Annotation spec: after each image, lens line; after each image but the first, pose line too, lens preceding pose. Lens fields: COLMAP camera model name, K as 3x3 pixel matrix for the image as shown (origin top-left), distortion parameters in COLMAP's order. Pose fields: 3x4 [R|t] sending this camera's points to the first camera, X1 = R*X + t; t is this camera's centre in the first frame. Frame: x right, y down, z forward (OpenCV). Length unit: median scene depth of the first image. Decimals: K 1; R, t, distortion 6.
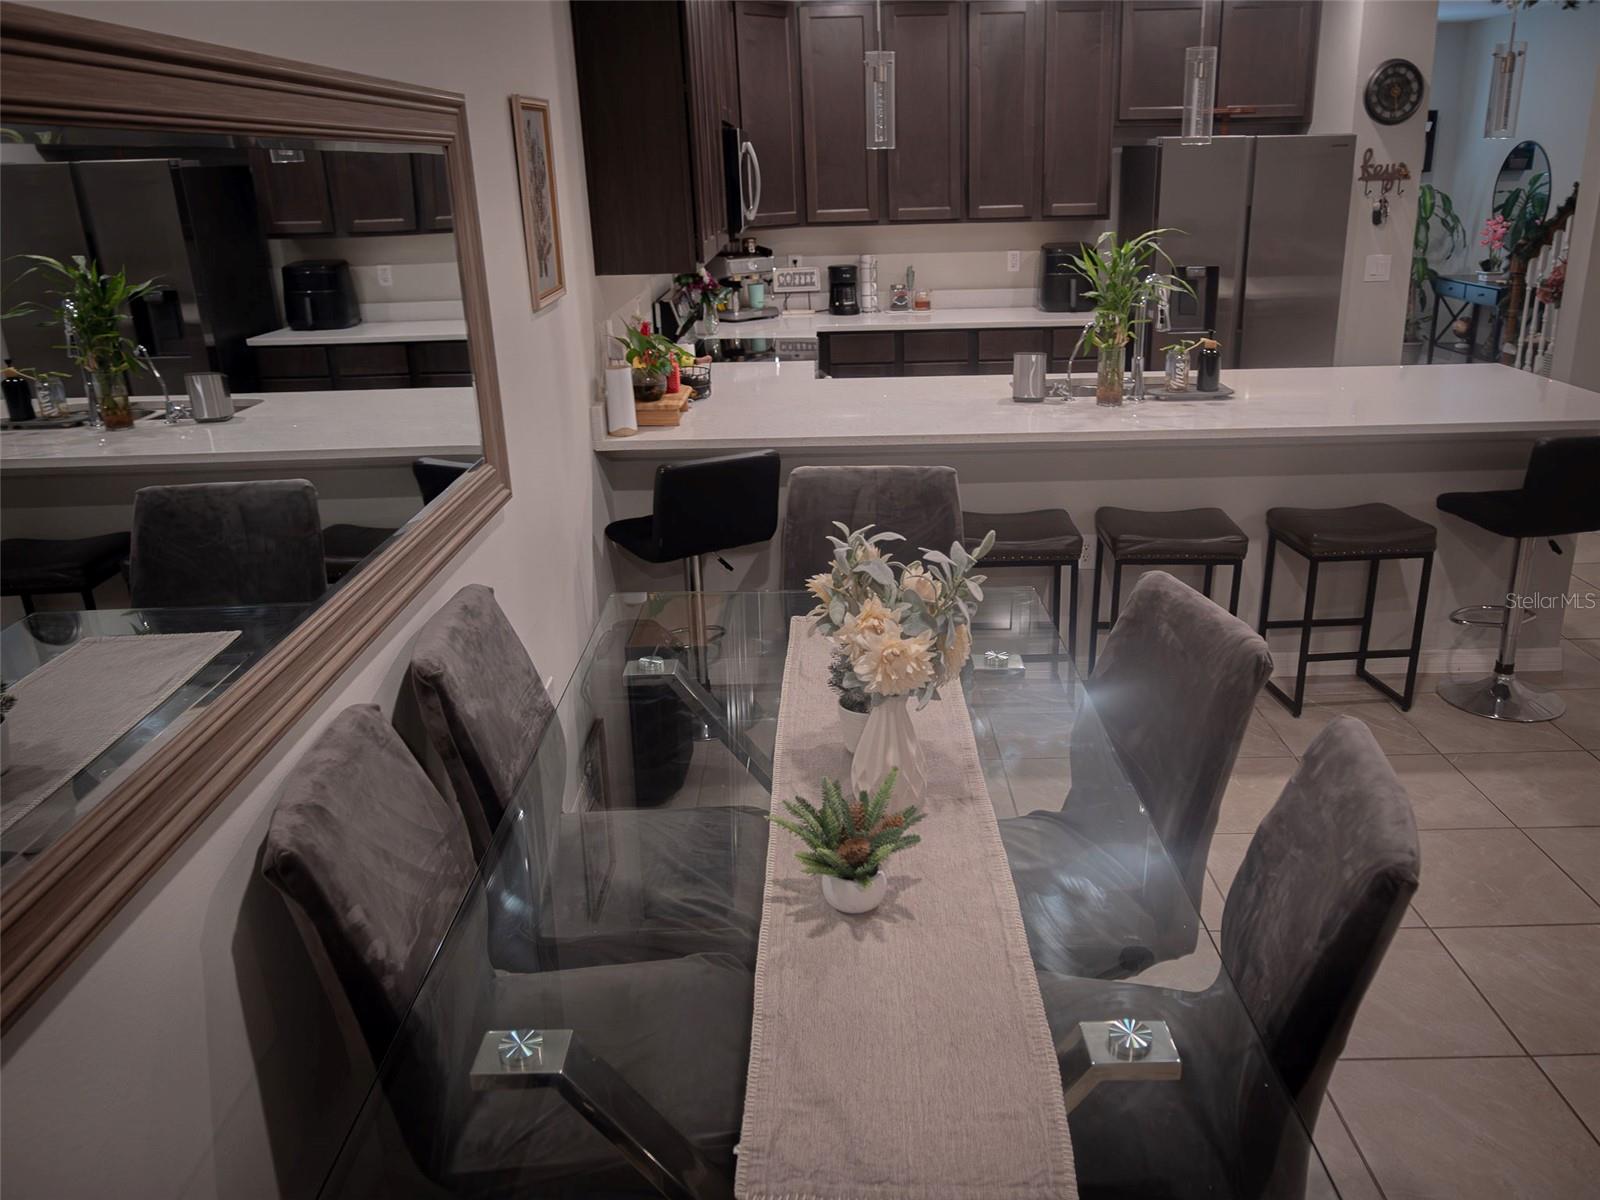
lens RADIAL K [[1267.8, 0, 801.3], [0, 1267.8, 605.5], [0, 0, 1]] dist [-0.006237, 0.023904]
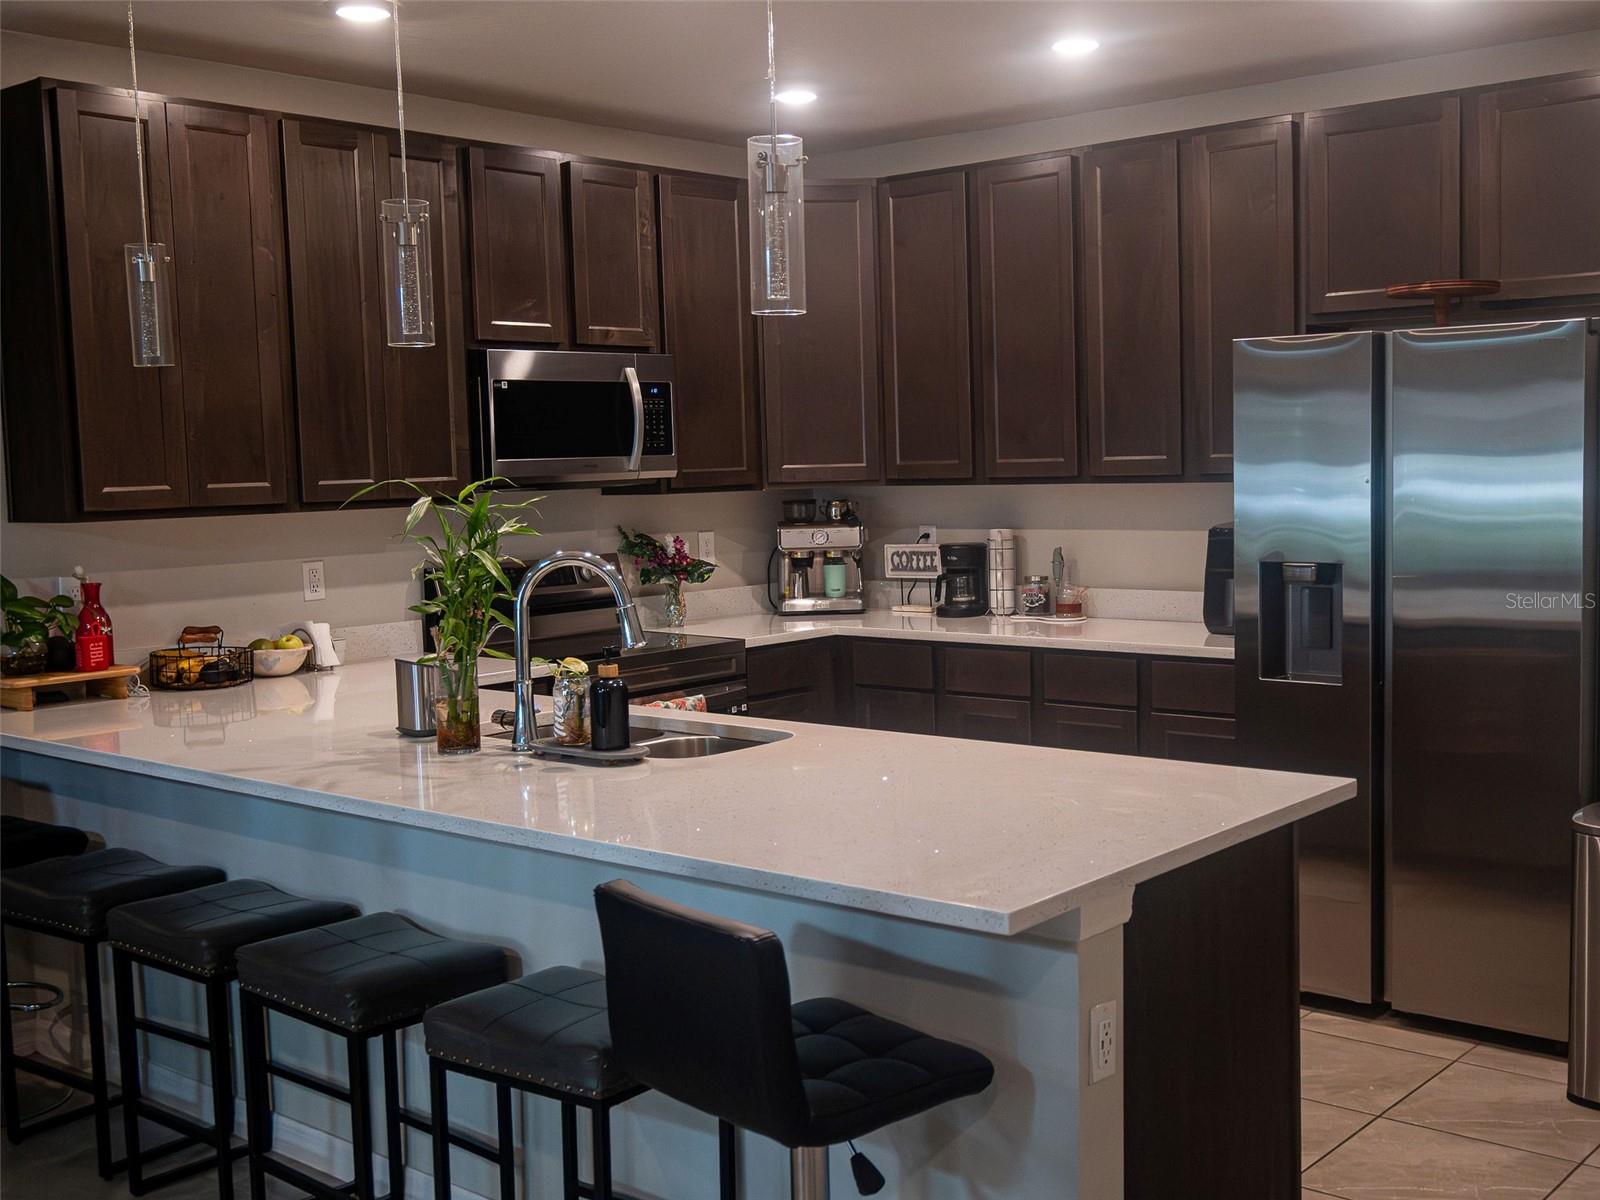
lens RADIAL K [[1768.0, 0, 802.7], [0, 1768.0, 601.3], [0, 0, 1]] dist [-0.032829, 0.000000]
pose [[0.744403, 0.059079, -0.665112, 0.577498], [-0.213935, 0.964672, -0.153750, -0.081426], [0.632531, 0.256743, 0.730744, 0.288790]]
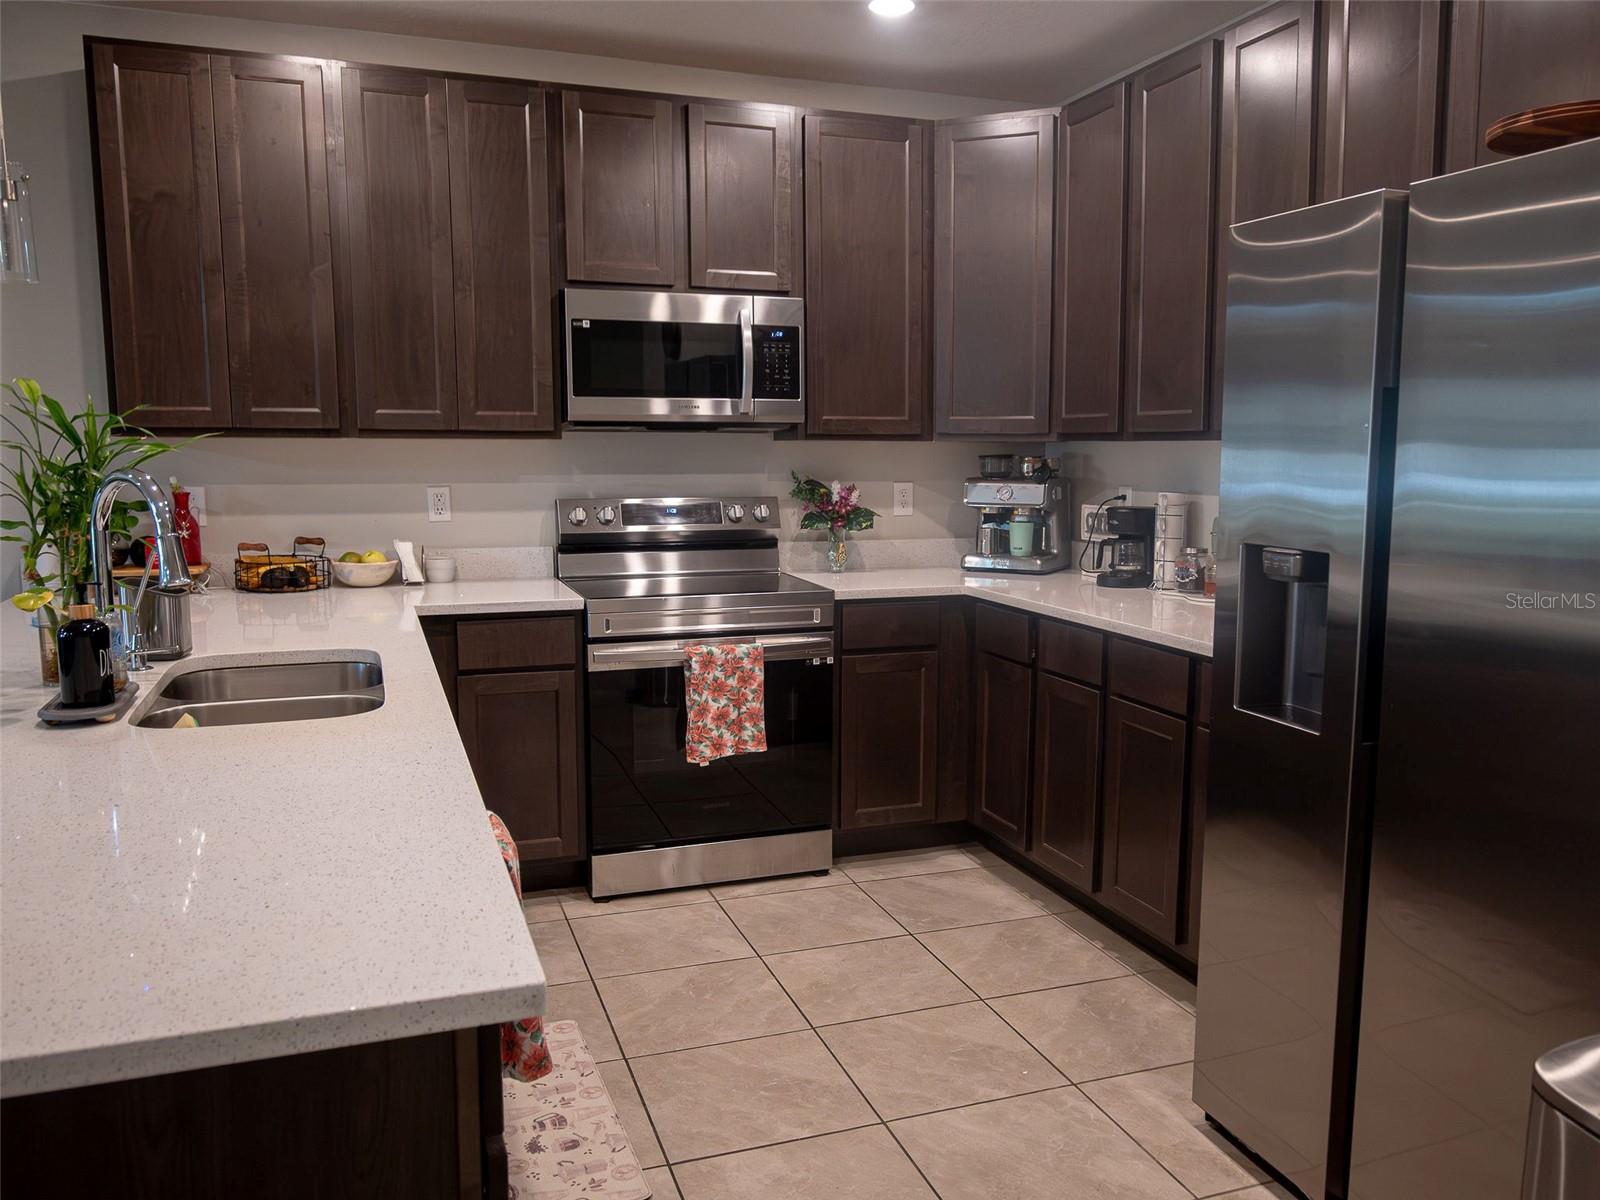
lens RADIAL K [[1241.3, 0, 808.3], [0, 1241.3, 597.3], [0, 0, 1]] dist [-0.030544, 0.002448]
pose [[0.319494, 0.139492, -0.937265, 0.534185], [-0.326909, 0.944606, 0.029149, -0.193872], [0.889412, 0.297087, 0.347397, 0.670576]]
